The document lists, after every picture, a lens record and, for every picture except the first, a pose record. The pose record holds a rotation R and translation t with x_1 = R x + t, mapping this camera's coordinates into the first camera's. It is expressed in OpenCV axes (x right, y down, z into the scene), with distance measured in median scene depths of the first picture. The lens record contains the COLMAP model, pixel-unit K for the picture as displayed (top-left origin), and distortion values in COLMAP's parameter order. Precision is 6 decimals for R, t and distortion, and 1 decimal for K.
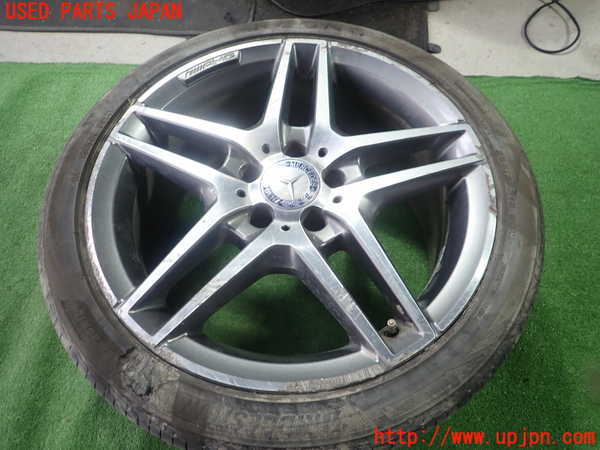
lens RADIAL K [[438.4, 0, 298.8], [0, 438.4, 224.4], [0, 0, 1]] dist [0.002025, -0.004013]
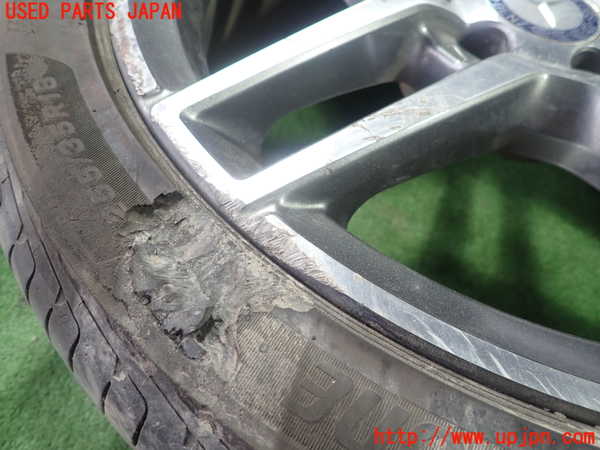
lens RADIAL K [[438.4, 0, 301.1], [0, 438.4, 226.2], [0, 0, 1]] dist [0.002025, -0.004013]
pose [[0.975873, 0.218286, 0.004685, -0.291709], [-0.216223, 0.969182, -0.118043, 0.330643], [-0.030308, 0.114182, 0.992997, 0.693051]]
